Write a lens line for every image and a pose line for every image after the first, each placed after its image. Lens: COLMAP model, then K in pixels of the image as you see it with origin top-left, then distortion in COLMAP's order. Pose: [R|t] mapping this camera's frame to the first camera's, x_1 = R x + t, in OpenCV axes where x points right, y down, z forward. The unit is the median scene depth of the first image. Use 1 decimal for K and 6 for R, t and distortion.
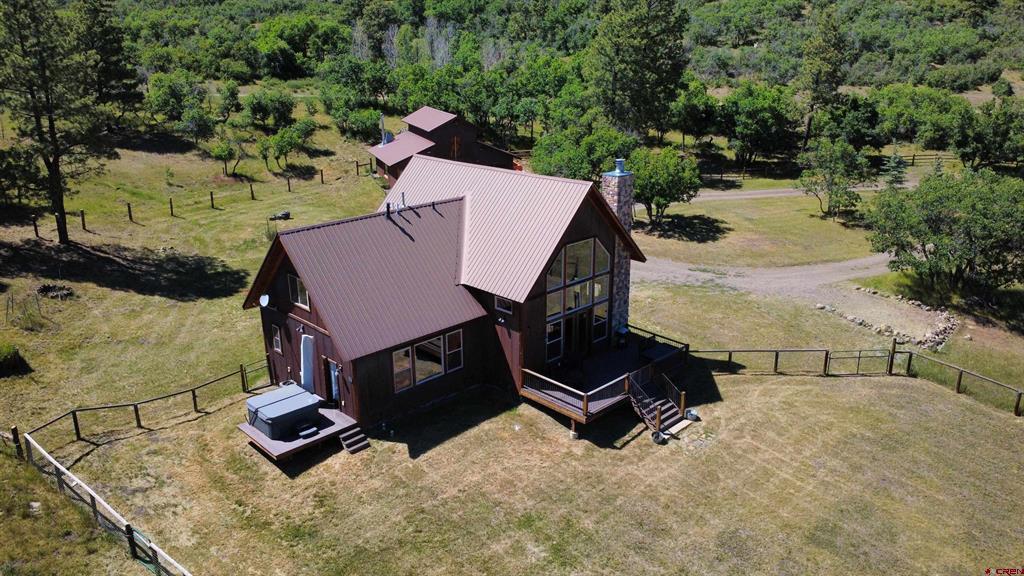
lens RADIAL K [[743.0, 0, 512.0], [0, 743.0, 288.0], [0, 0, 1]] dist [0.000642, -0.000428]
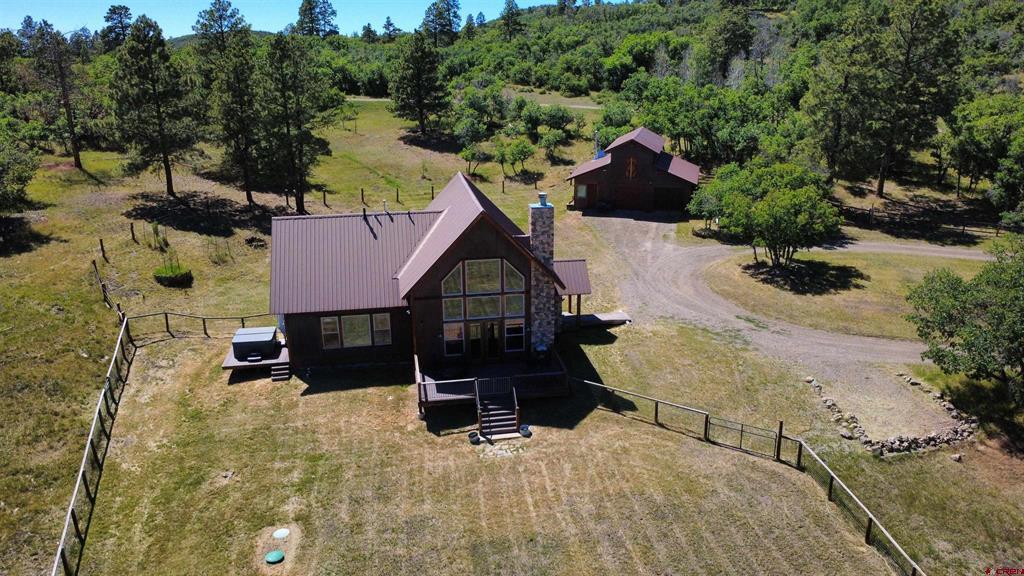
lens RADIAL K [[743.0, 0, 512.0], [0, 743.0, 288.0], [0, 0, 1]] dist [0.000642, -0.000428]
pose [[0.818284, 0.174292, -0.547753, 0.743980], [-0.176566, 0.983067, 0.049036, -0.080937], [0.547024, 0.056589, 0.835202, 0.060233]]
